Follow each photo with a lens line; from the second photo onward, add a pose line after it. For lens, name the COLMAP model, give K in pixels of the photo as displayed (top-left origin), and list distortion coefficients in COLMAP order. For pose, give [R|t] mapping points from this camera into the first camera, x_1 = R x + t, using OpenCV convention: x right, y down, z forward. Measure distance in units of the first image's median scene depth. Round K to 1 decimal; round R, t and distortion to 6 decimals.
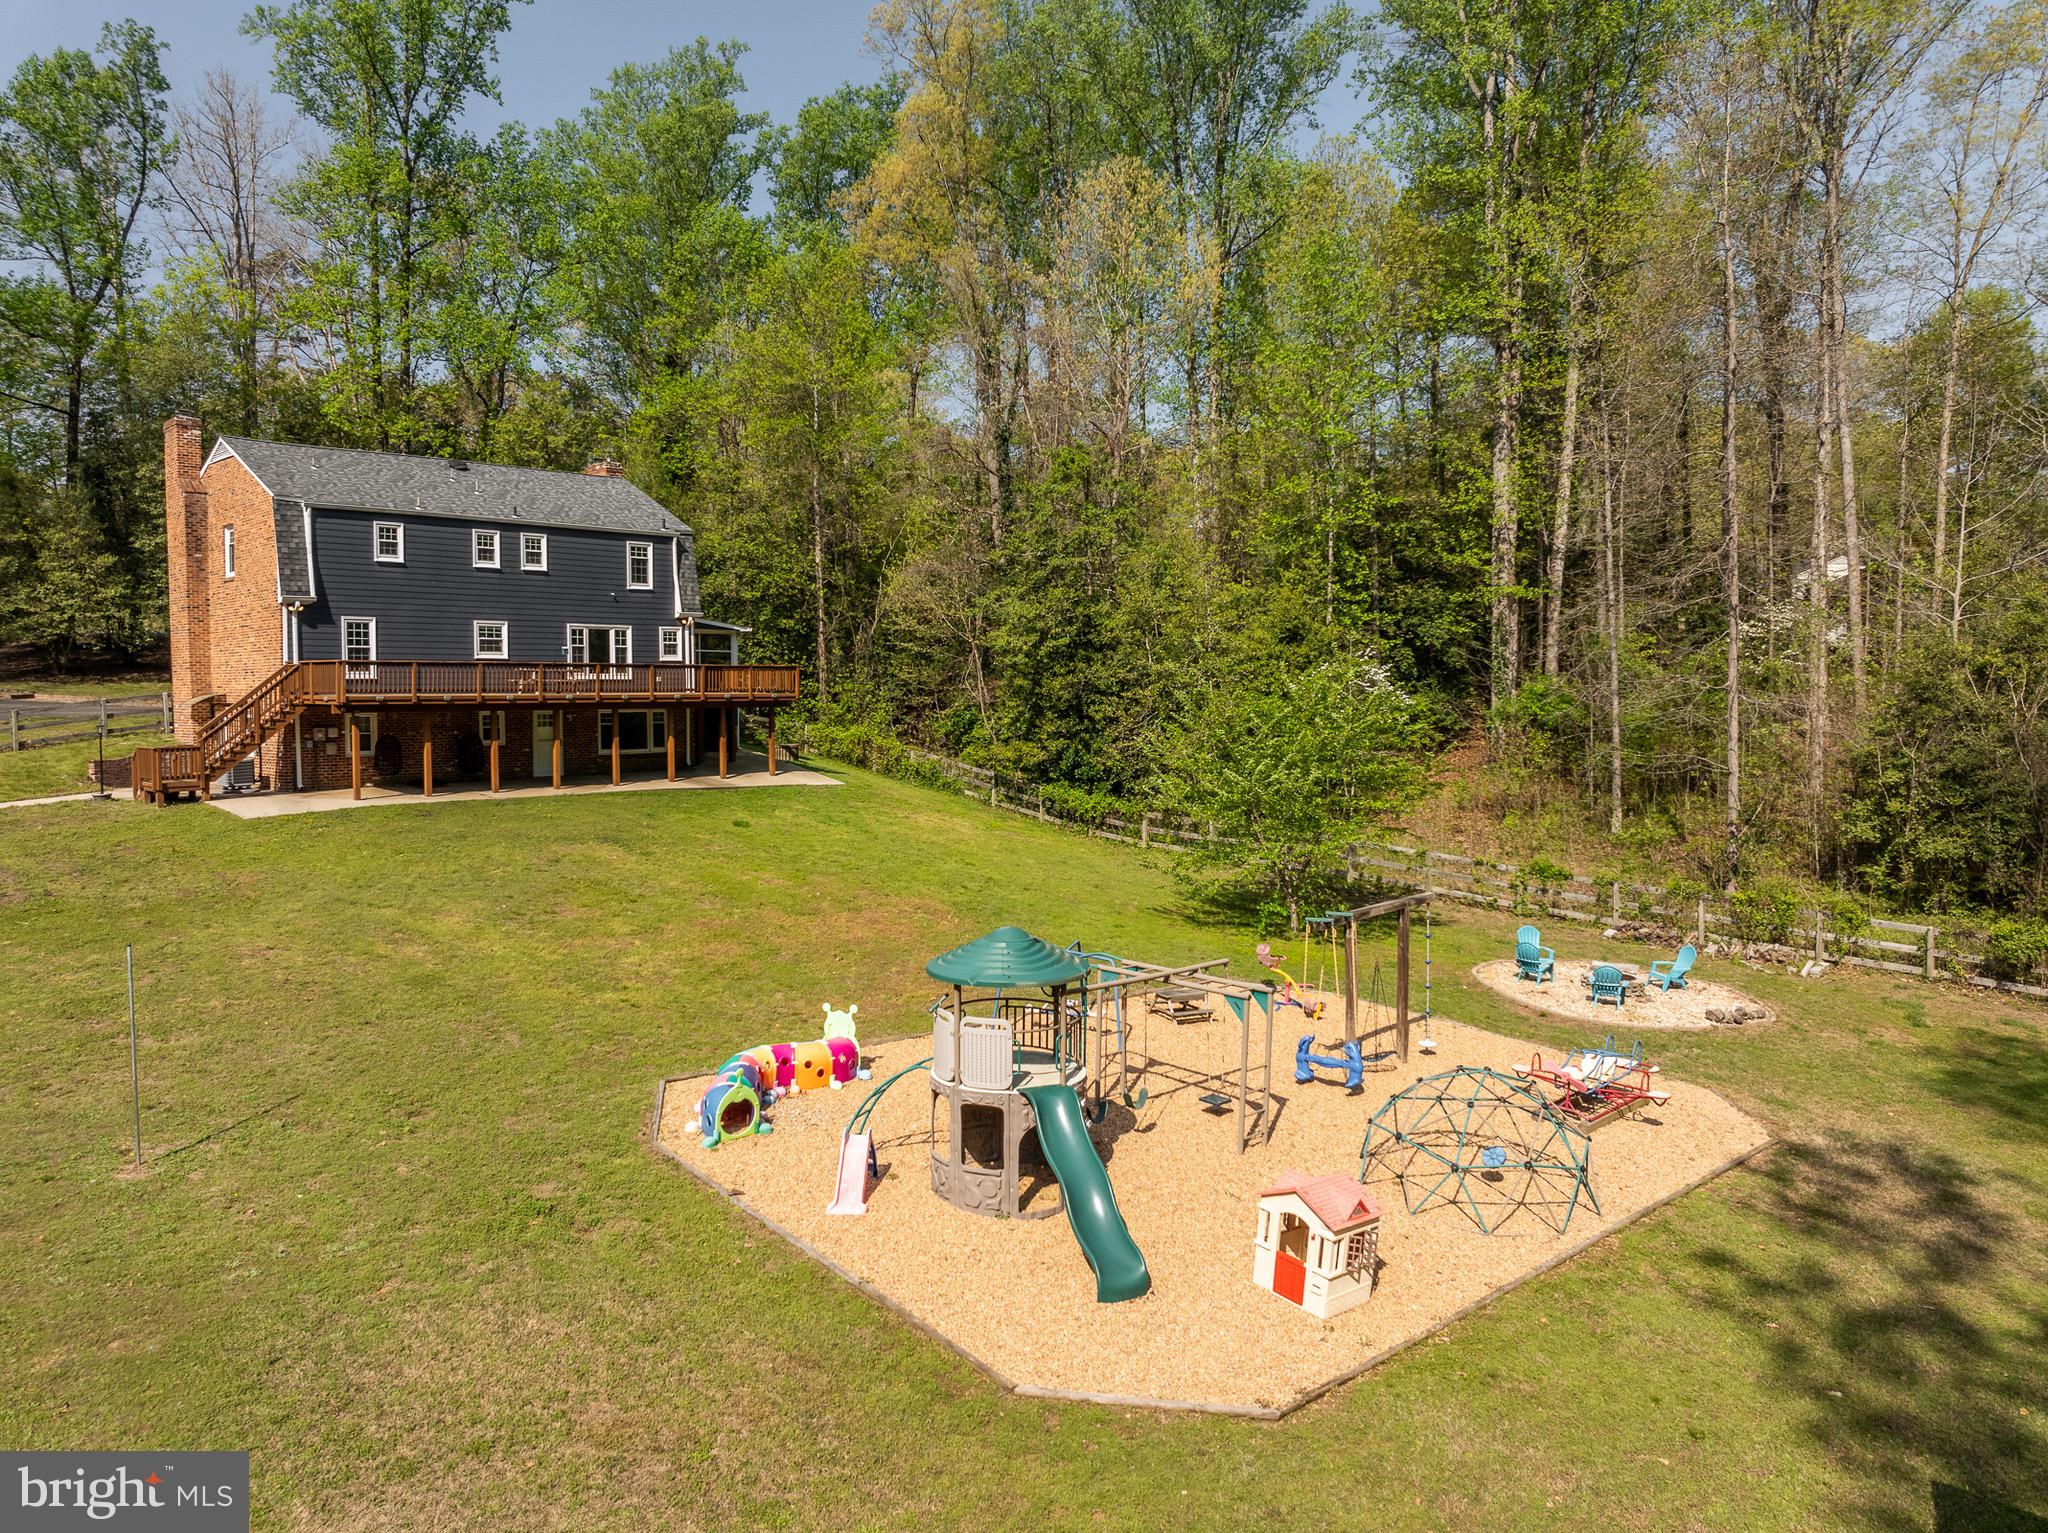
lens RADIAL K [[1473.8, 0, 1030.8], [0, 1473.8, 764.8], [0, 0, 1]] dist [-0.041313, -0.001058]
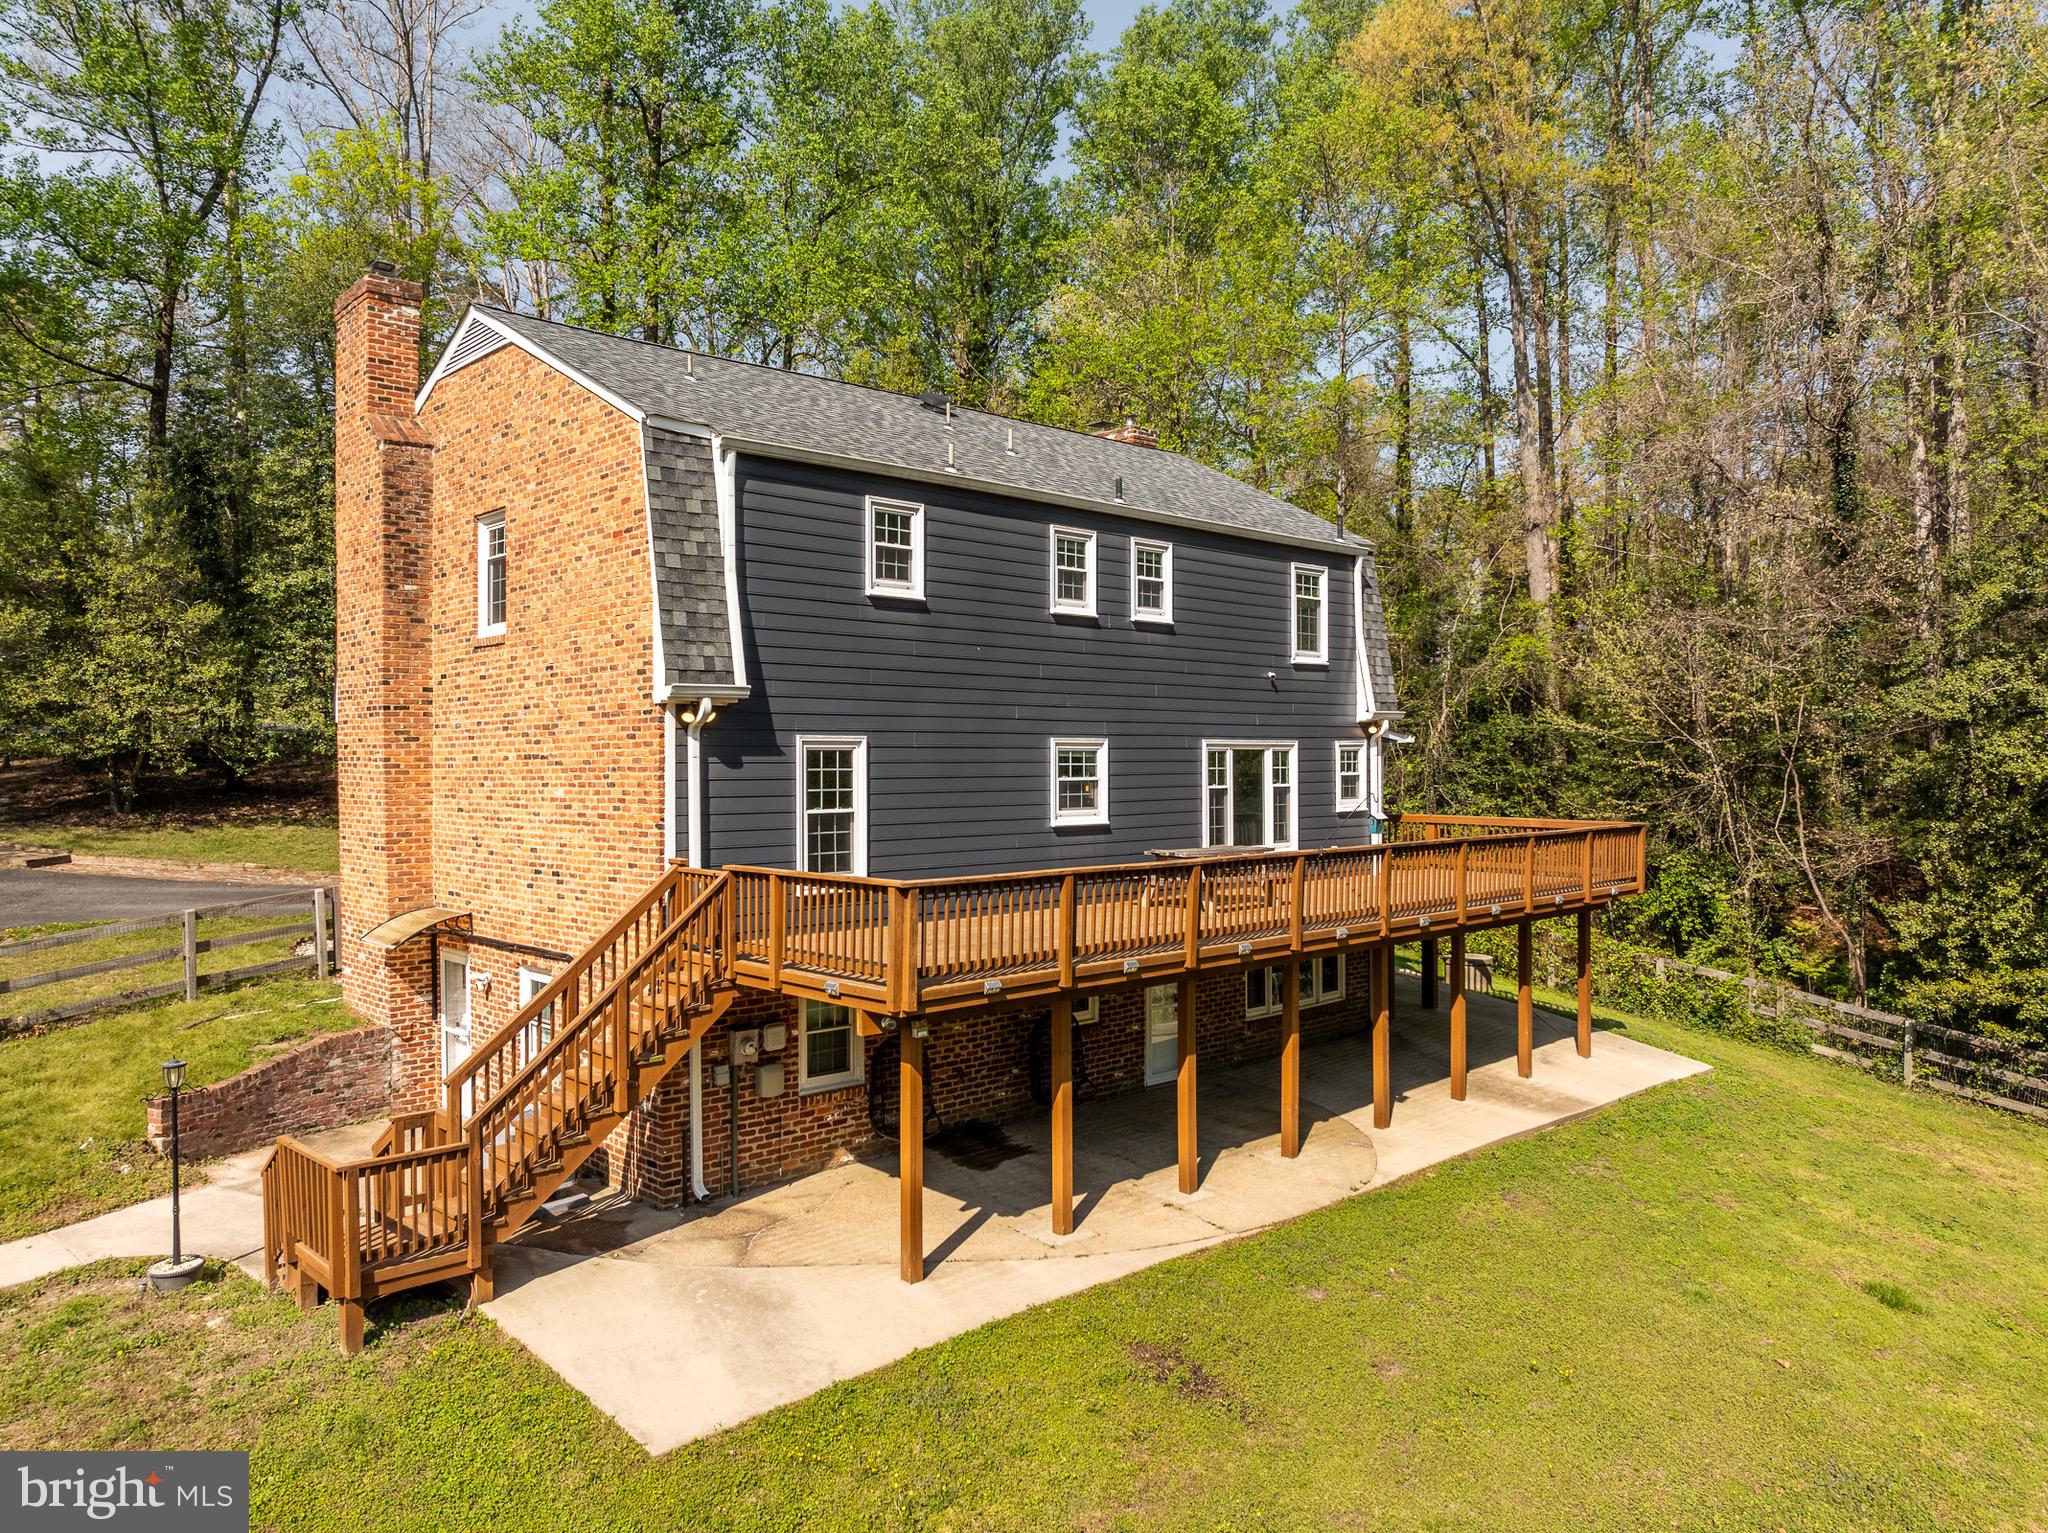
lens RADIAL K [[1441.6, 0, 1030.6], [0, 1441.6, 765.9], [0, 0, 1]] dist [-0.026385, -0.030038]
pose [[0.999160, -0.002746, -0.040897, -0.348479], [0.000865, 0.998945, -0.045920, -0.067073], [0.040980, 0.045846, 0.998108, 0.548434]]
